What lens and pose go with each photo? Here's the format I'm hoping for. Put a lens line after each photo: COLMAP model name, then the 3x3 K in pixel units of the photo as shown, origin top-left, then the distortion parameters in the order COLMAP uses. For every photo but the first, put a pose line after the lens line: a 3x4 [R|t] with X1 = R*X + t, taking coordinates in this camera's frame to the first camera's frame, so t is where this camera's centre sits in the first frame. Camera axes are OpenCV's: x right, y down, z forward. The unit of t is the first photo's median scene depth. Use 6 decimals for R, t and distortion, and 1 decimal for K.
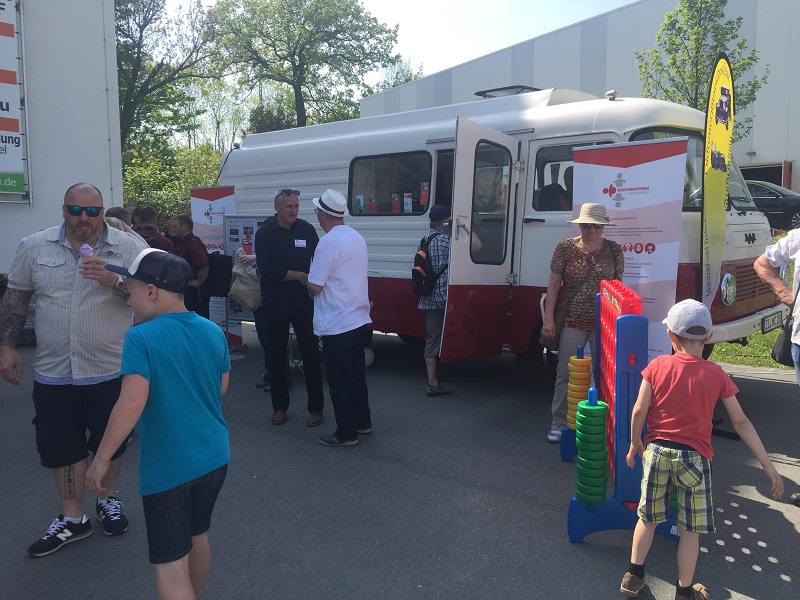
lens RADIAL K [[662.1, 0, 399.1], [0, 662.1, 302.2], [0, 0, 1]] dist [0.080608, -0.087560]
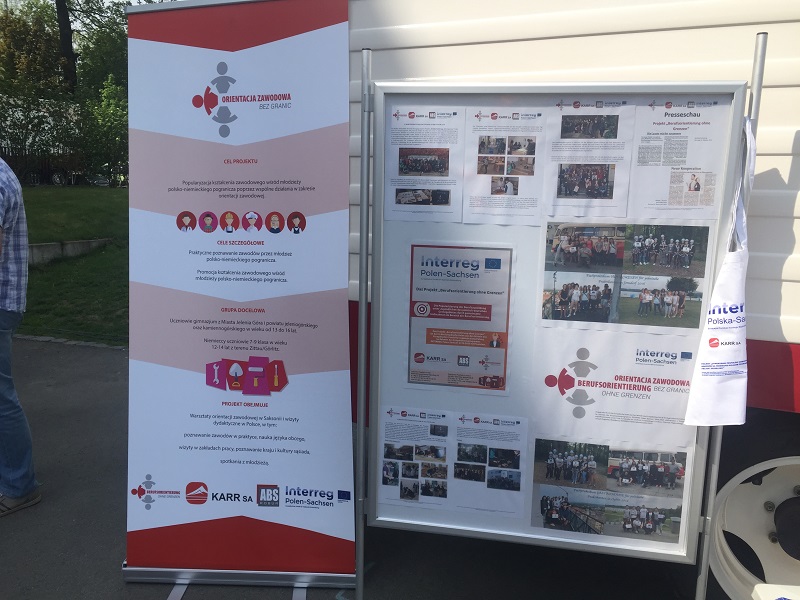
lens RADIAL K [[662.1, 0, 398.6], [0, 662.1, 299.6], [0, 0, 1]] dist [0.080608, -0.087560]
pose [[0.957696, -0.031564, 0.286044, -0.471482], [0.012265, 0.997540, 0.069012, -0.108070], [-0.287519, -0.062584, 0.955728, 1.138351]]
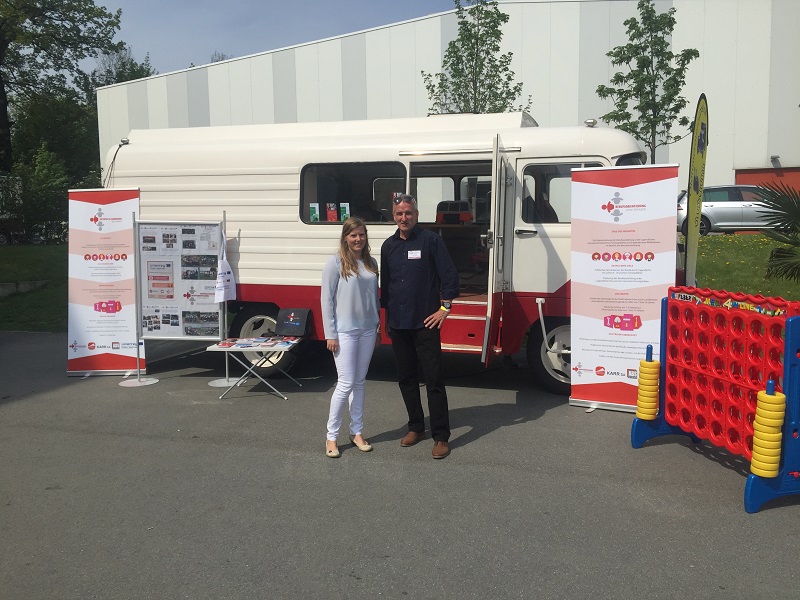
lens RADIAL K [[662.1, 0, 407.7], [0, 662.1, 301.3], [0, 0, 1]] dist [0.080608, -0.087560]
pose [[0.924962, -0.034351, 0.378505, -0.393597], [0.037161, 0.999309, -0.000120, -0.014687], [-0.378240, 0.014176, 0.925599, 0.057097]]
